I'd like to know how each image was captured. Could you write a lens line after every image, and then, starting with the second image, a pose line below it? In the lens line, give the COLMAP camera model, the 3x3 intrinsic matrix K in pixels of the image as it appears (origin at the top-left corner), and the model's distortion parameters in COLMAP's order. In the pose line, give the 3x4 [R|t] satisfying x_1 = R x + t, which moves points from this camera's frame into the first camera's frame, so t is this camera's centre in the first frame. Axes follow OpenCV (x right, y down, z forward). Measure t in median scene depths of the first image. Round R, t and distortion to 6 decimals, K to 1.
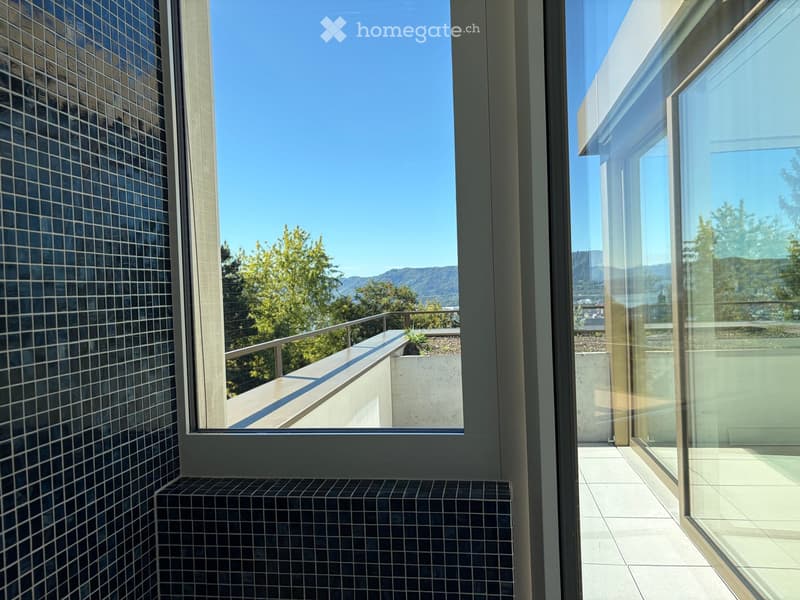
lens RADIAL K [[605.8, 0, 403.4], [0, 605.8, 302.8], [0, 0, 1]] dist [0.051410, -0.060845]
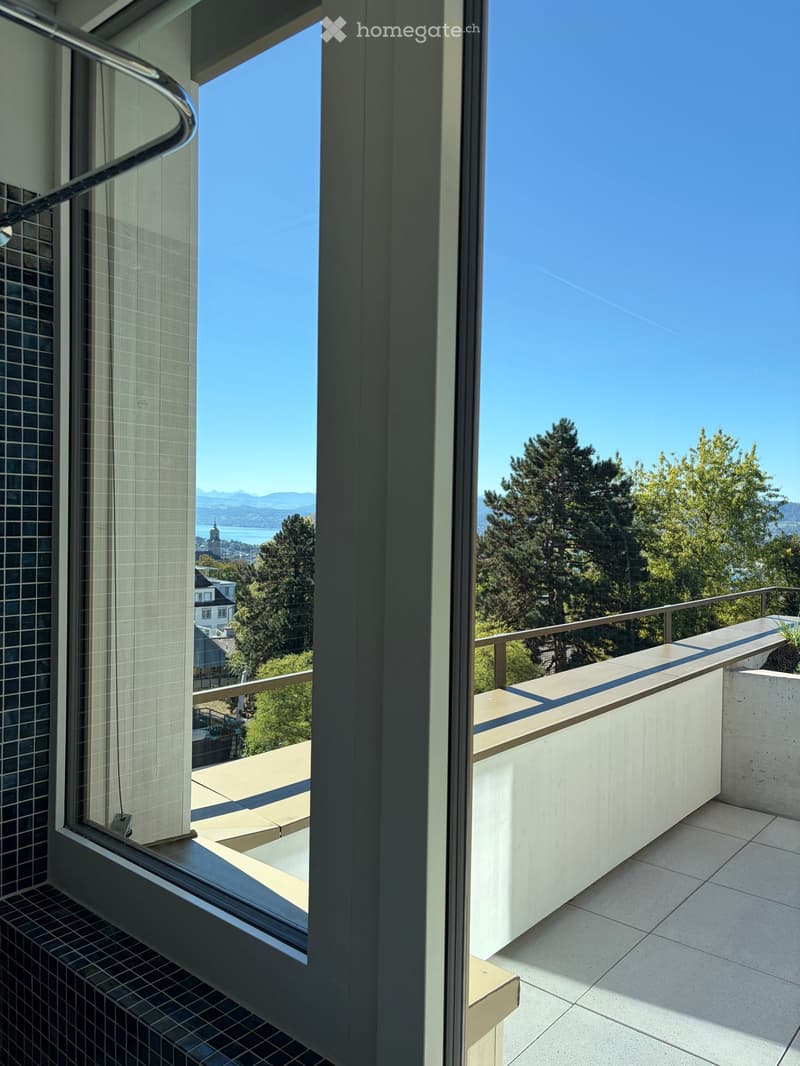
lens RADIAL K [[807.2, 0, 405.5], [0, 807.2, 531.4], [0, 0, 1]] dist [0.051410, -0.060845]
pose [[0.848467, 0.058136, -0.526046, 0.233518], [-0.057204, 0.998199, 0.018051, -0.087563], [0.526148, 0.014776, 0.850264, 0.161489]]
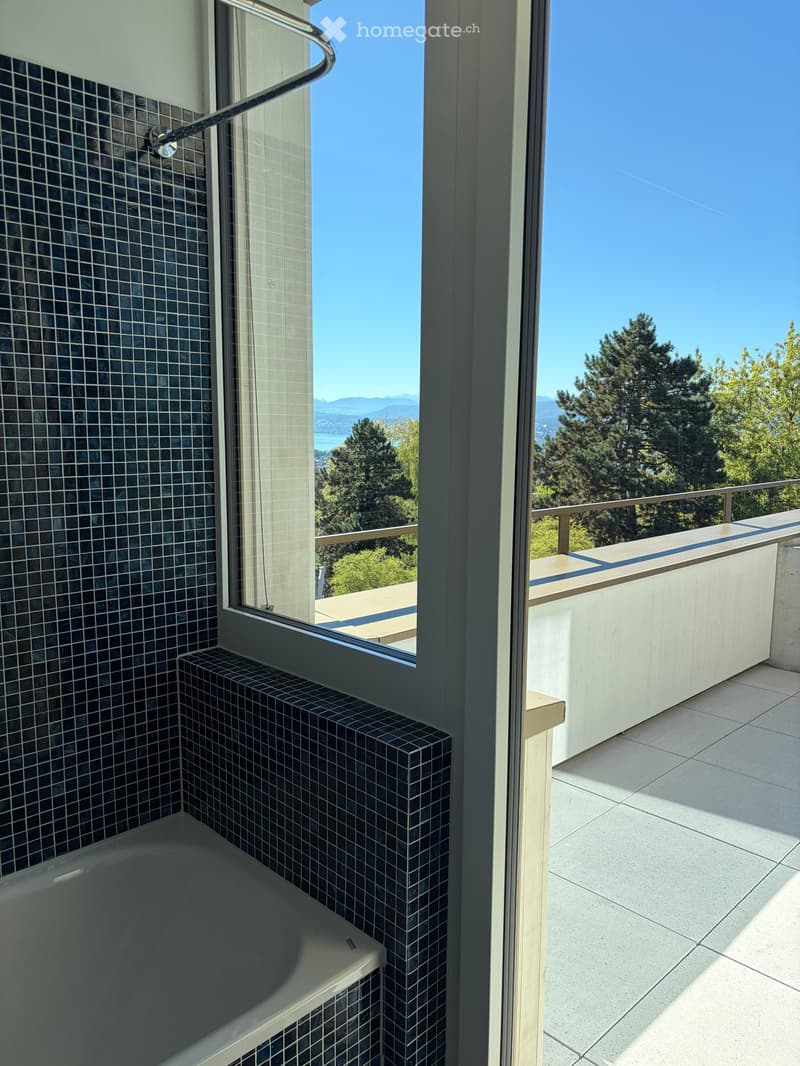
lens RADIAL K [[807.2, 0, 408.7], [0, 807.2, 539.3], [0, 0, 1]] dist [0.051410, -0.060845]
pose [[0.802818, 0.127950, -0.582334, 0.301749], [-0.049771, 0.987675, 0.148396, -0.052384], [0.594144, -0.090152, 0.799291, 0.046490]]
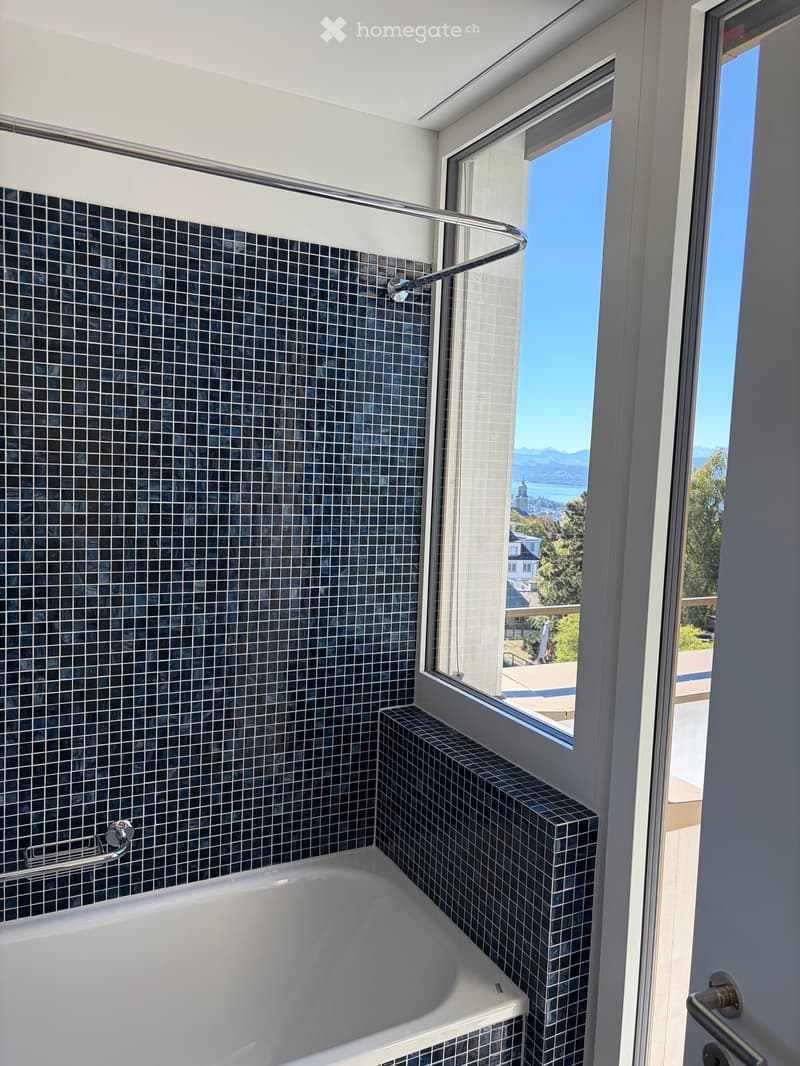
lens RADIAL K [[807.2, 0, 402.4], [0, 807.2, 536.1], [0, 0, 1]] dist [0.051410, -0.060845]
pose [[0.591301, 0.127450, -0.796316, 0.379333], [-0.076405, 0.991845, 0.102010, -0.092401], [0.802823, 0.000524, 0.596217, 0.012784]]
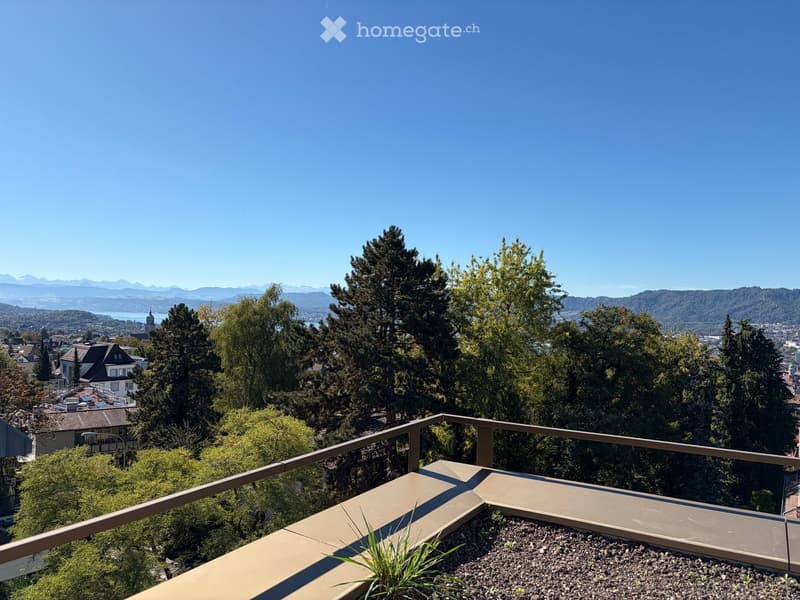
lens RADIAL K [[605.8, 0, 401.6], [0, 605.8, 287.4], [0, 0, 1]] dist [0.051410, -0.060845]
pose [[0.920635, 0.039272, -0.388445, 0.261260], [-0.059698, 0.997388, -0.040651, -0.123531], [0.385834, 0.060614, 0.920575, 1.513656]]
